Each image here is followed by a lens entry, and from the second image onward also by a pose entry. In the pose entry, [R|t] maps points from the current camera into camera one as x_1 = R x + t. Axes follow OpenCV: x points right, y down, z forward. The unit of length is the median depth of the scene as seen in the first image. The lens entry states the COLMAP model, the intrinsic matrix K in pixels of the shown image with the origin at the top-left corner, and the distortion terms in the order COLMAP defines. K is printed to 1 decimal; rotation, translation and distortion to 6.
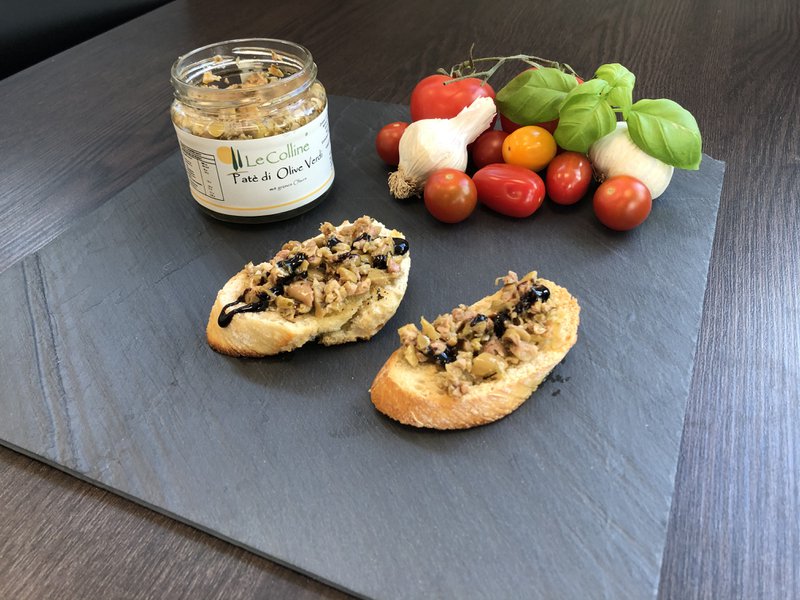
lens RADIAL K [[652.4, 0, 400.0], [0, 652.4, 300.0], [0, 0, 1]] dist [0.029145, -0.065578]
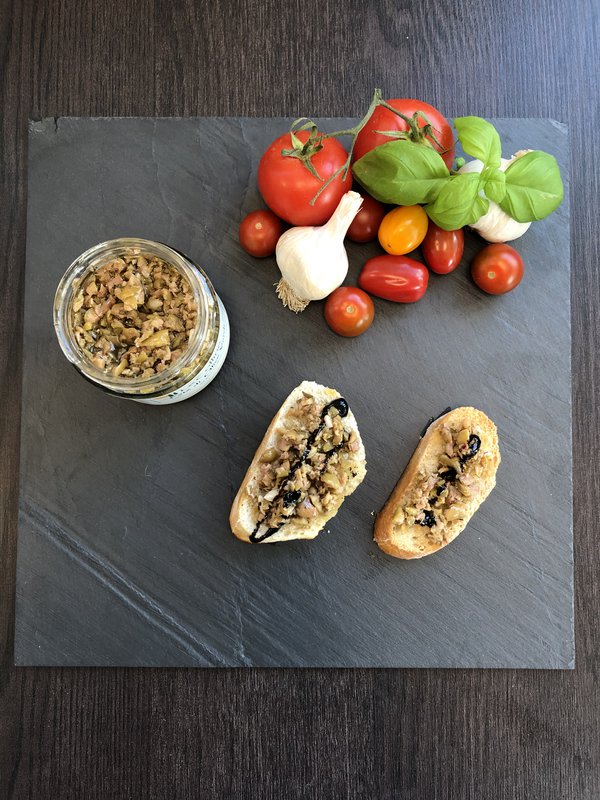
lens RADIAL K [[652.4, 0, 304.5], [0, 652.4, 401.9], [0, 0, 1]] dist [0.029145, -0.065578]
pose [[0.915772, -0.398653, 0.049365, -0.132869], [0.243817, 0.649295, 0.720395, -1.098631], [-0.319240, -0.647682, 0.691805, 0.234407]]
